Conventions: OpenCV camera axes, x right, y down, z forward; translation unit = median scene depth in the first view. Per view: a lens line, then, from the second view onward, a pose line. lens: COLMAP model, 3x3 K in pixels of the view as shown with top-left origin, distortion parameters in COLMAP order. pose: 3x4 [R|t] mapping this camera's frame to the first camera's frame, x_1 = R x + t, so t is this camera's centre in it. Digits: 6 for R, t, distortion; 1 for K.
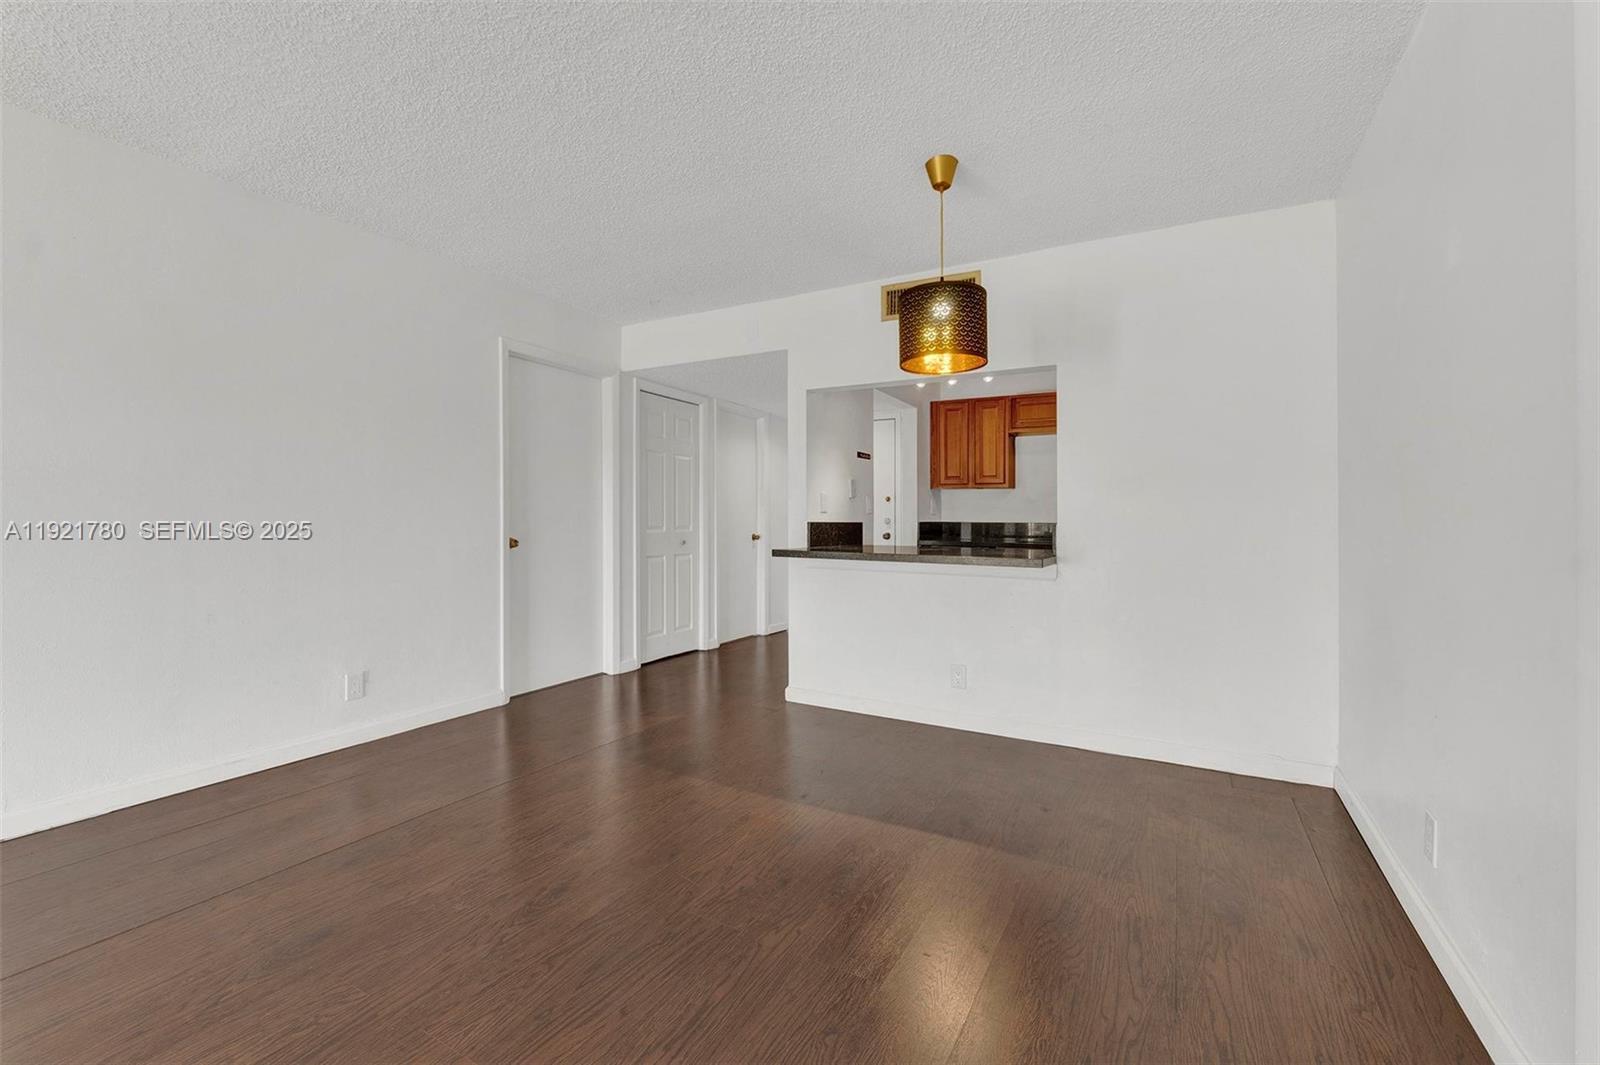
lens RADIAL K [[677.4, 0, 794.4], [0, 677.4, 532.0], [0, 0, 1]] dist [-0.000016, 0.000074]
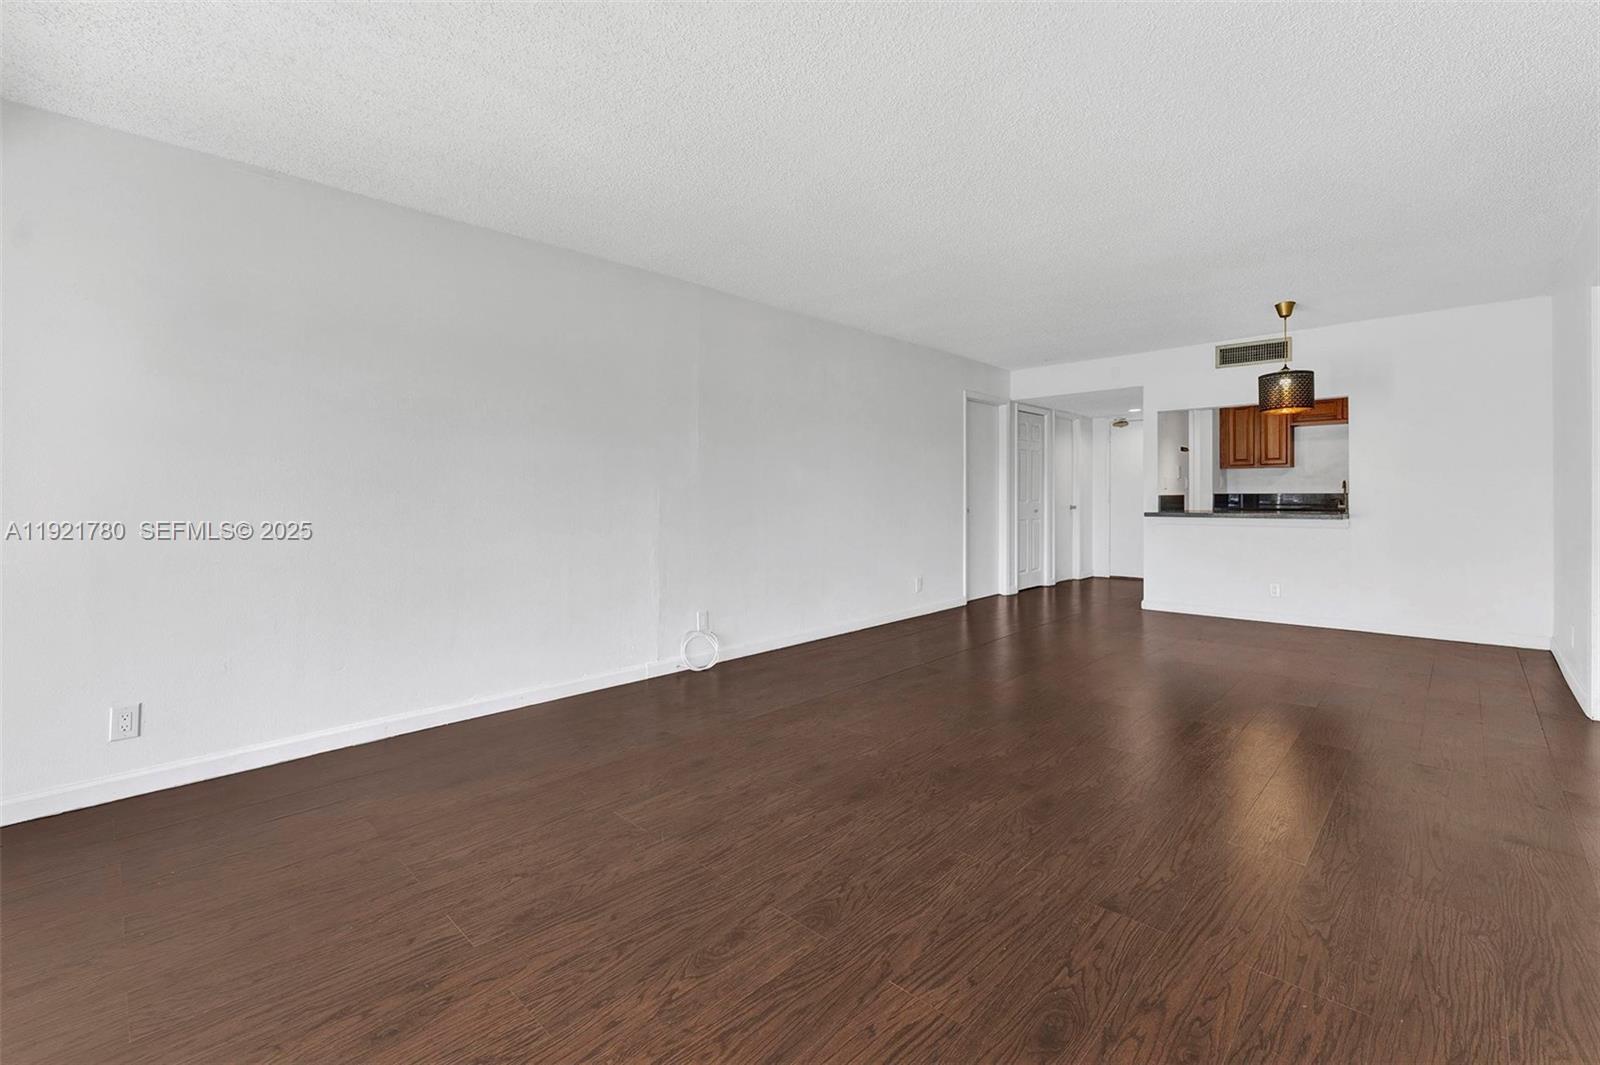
lens RADIAL K [[677.4, 0, 802.9], [0, 677.4, 519.2], [0, 0, 1]] dist [-0.000016, 0.000074]
pose [[0.967092, -0.007973, -0.254301, -0.313756], [0.012332, 0.999803, 0.015553, 0.005047], [0.254127, -0.018177, 0.967000, -0.609235]]
